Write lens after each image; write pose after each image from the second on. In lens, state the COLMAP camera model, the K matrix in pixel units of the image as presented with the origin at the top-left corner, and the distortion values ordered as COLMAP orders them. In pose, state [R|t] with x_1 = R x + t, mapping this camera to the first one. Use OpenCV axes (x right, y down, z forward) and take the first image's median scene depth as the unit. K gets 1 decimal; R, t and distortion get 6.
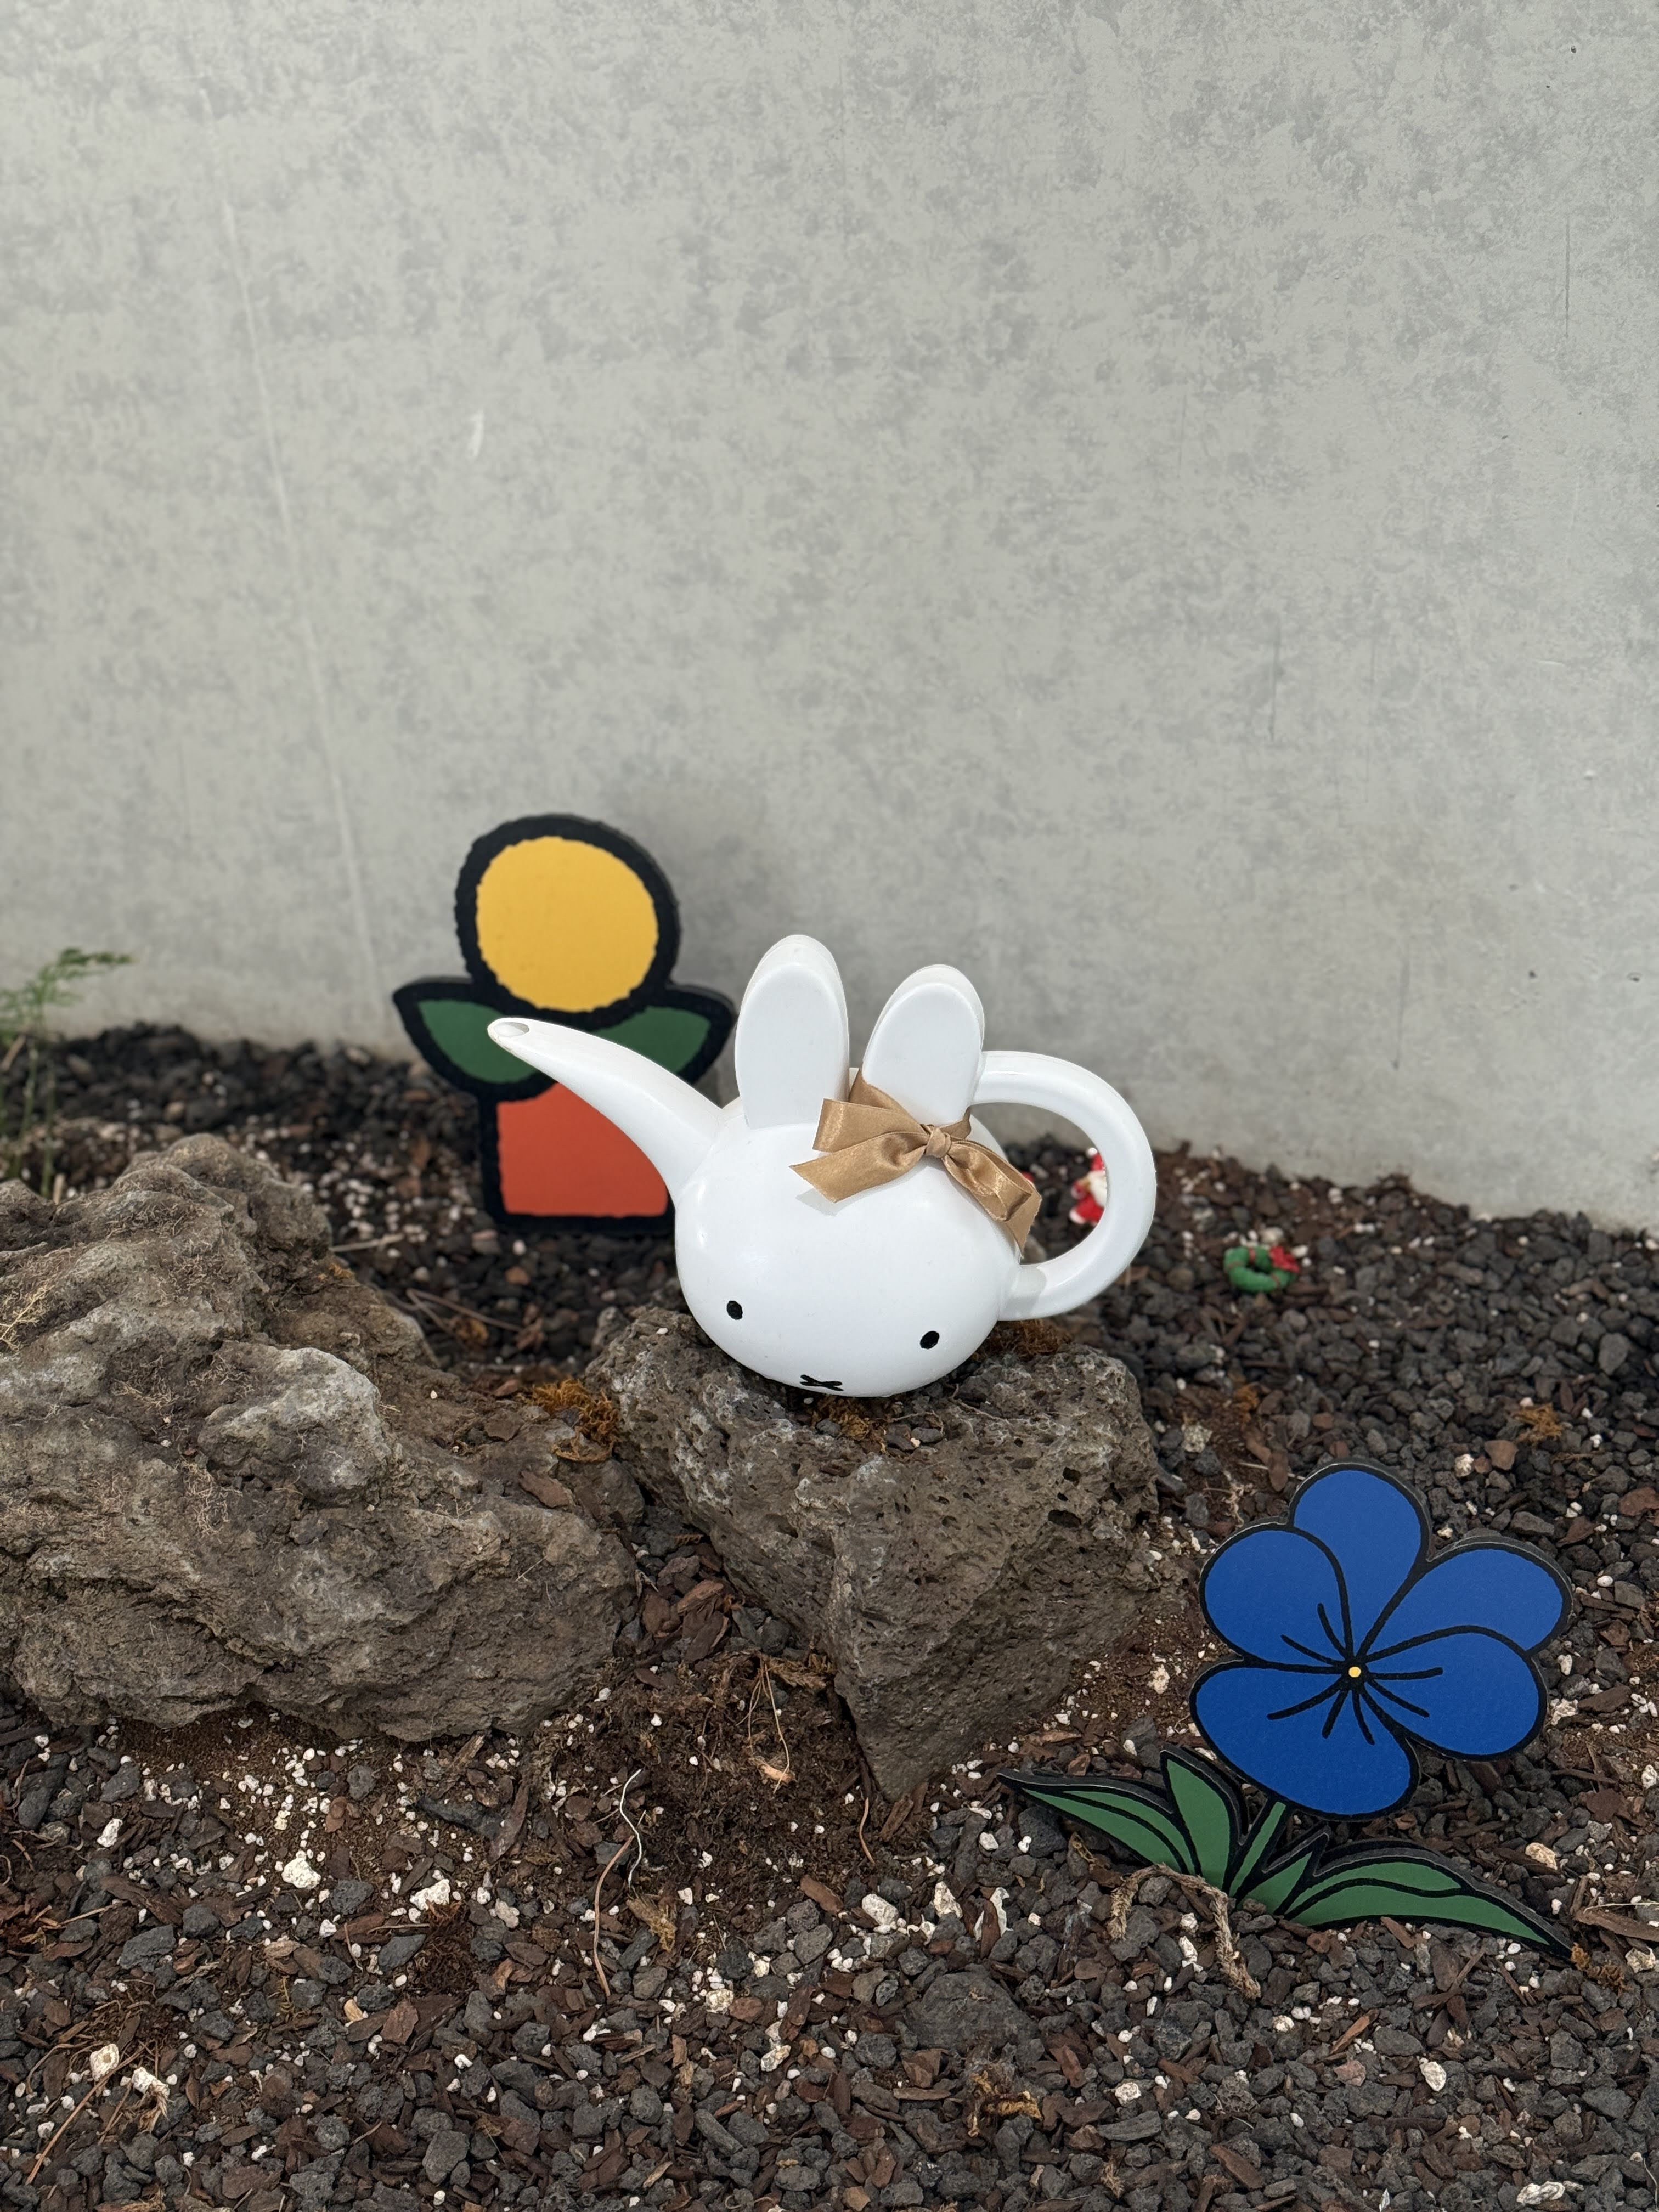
lens RADIAL K [[3110.4, 0, 829.5], [0, 3110.4, 1106.0], [0, 0, 1]] dist [0.207274, -0.469717]
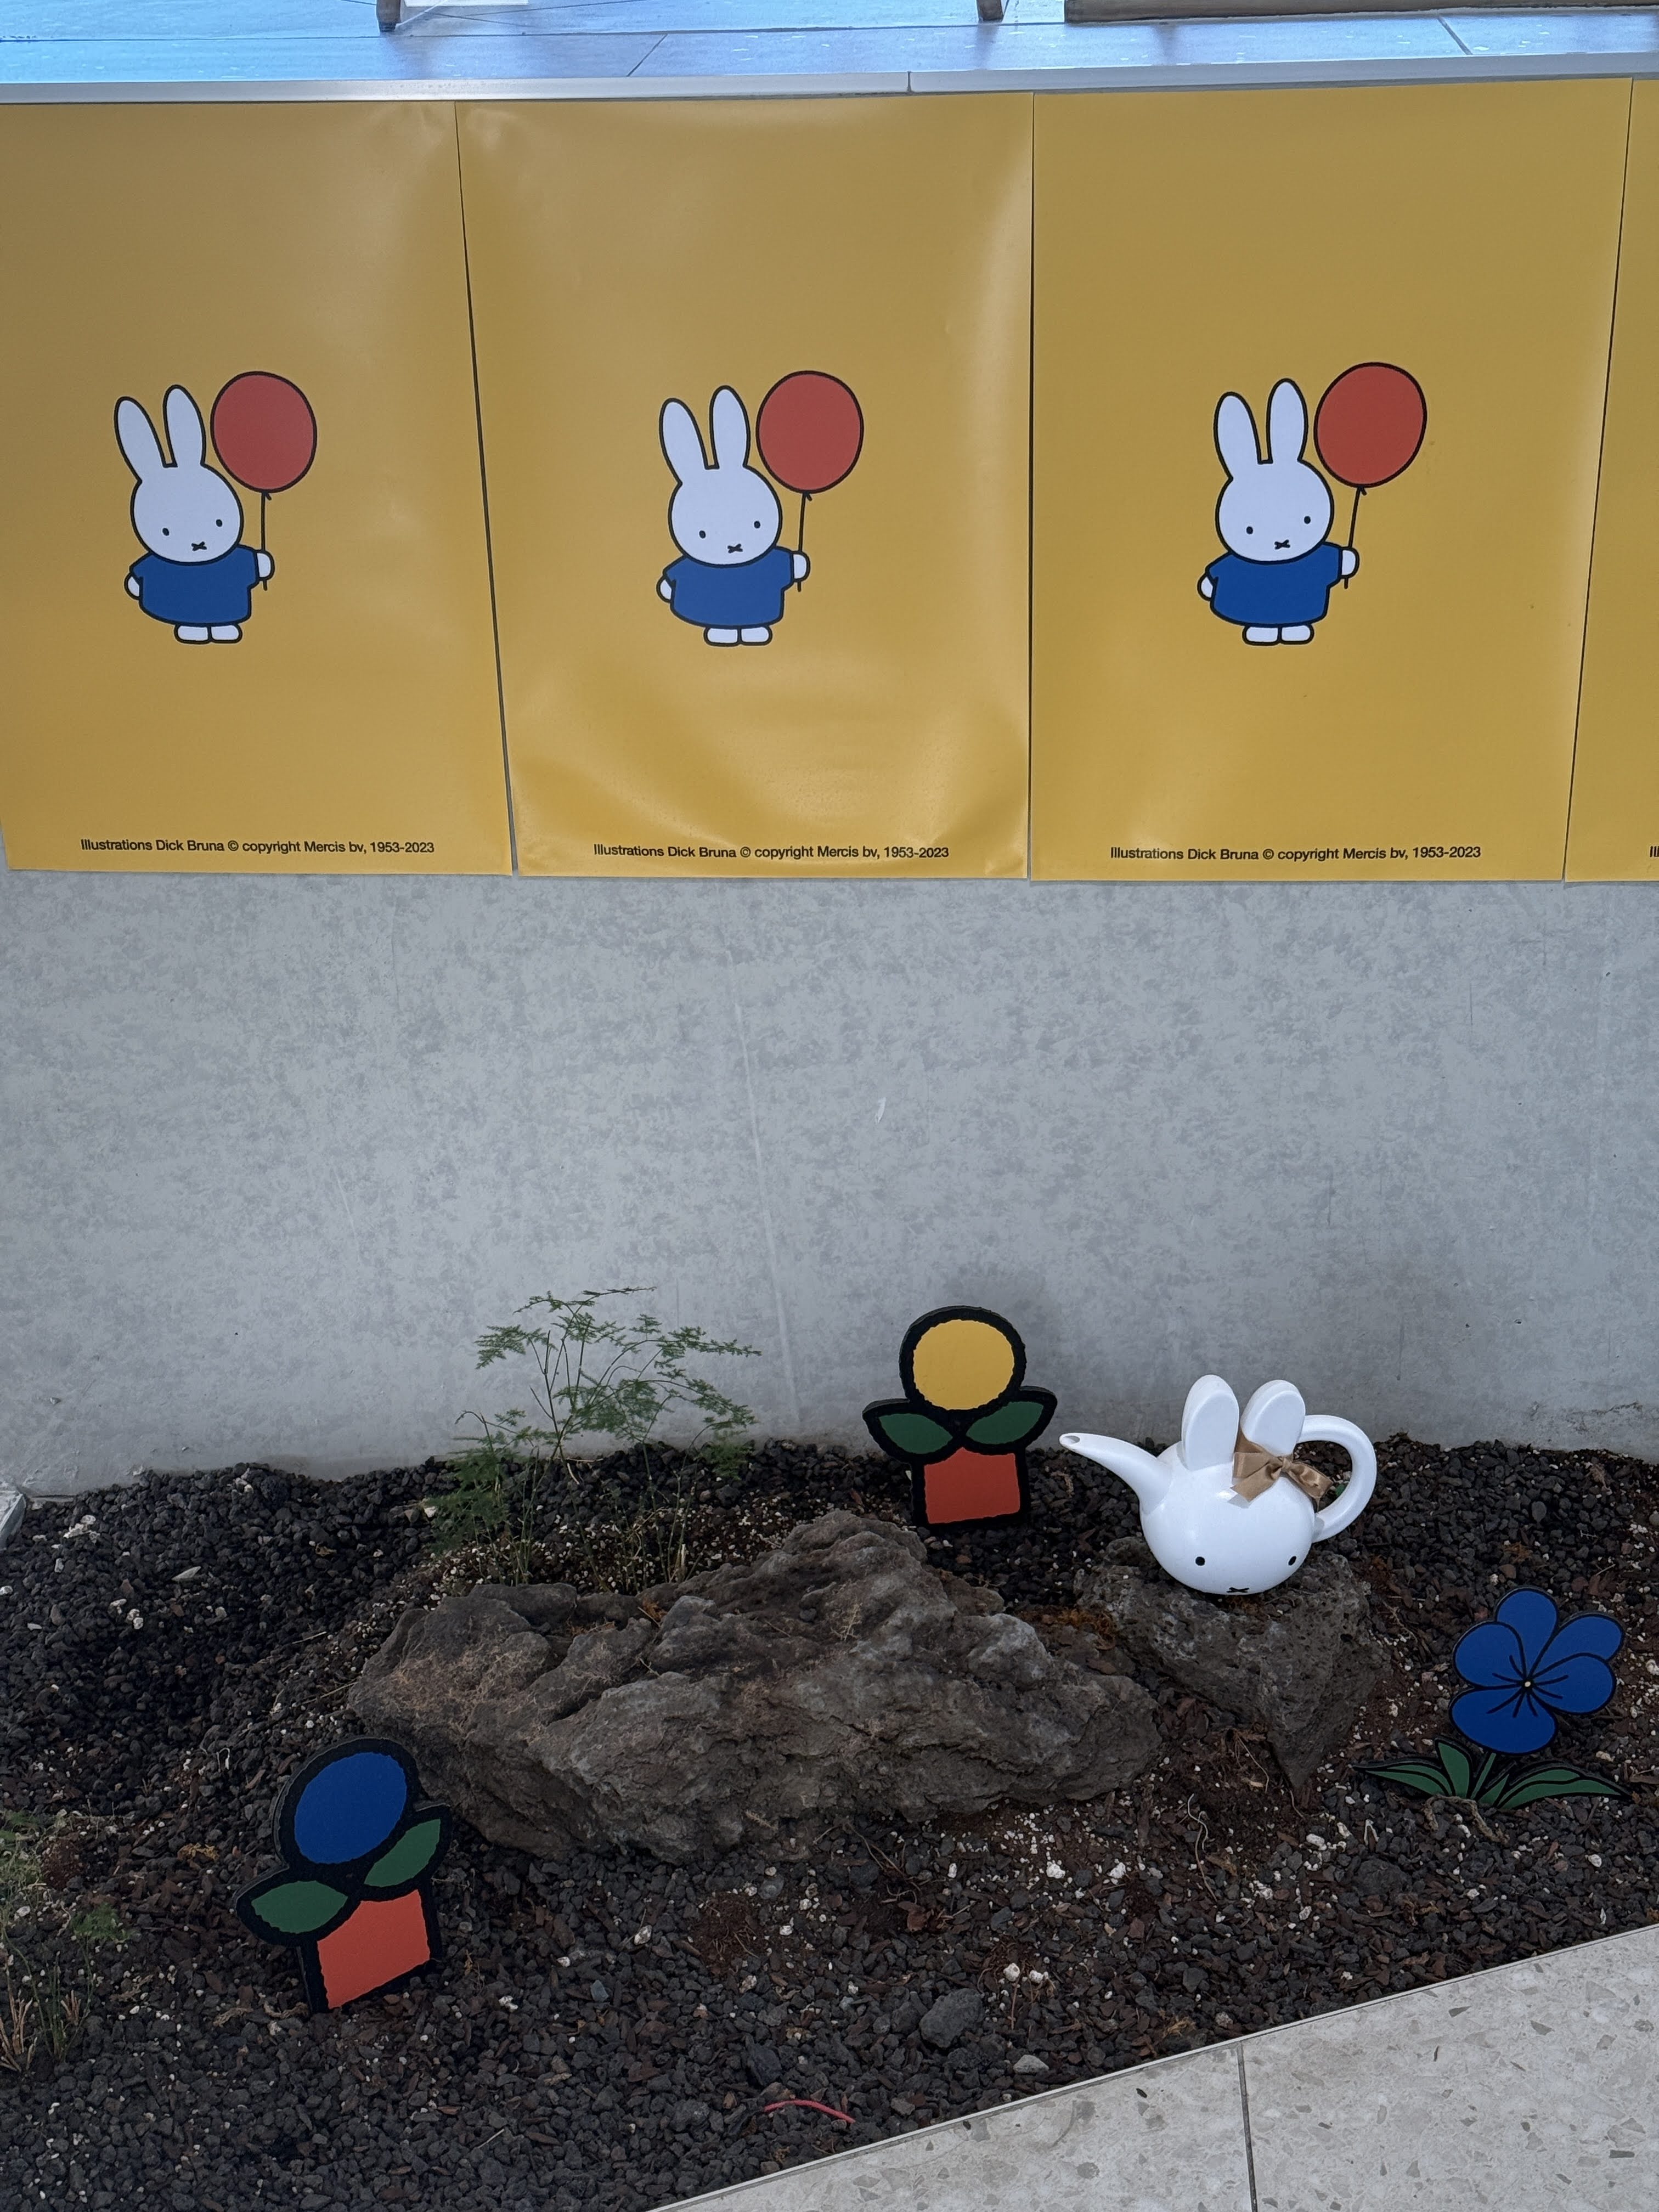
lens RADIAL K [[3132.9, 0, 829.5], [0, 3132.9, 1106.0], [0, 0, 1]] dist [0.203893, -0.308156]
pose [[0.955794, -0.124293, 0.266475, -0.694497], [0.136866, 0.990163, -0.029066, -0.181673], [-0.260241, 0.064253, 0.963403, -0.847605]]
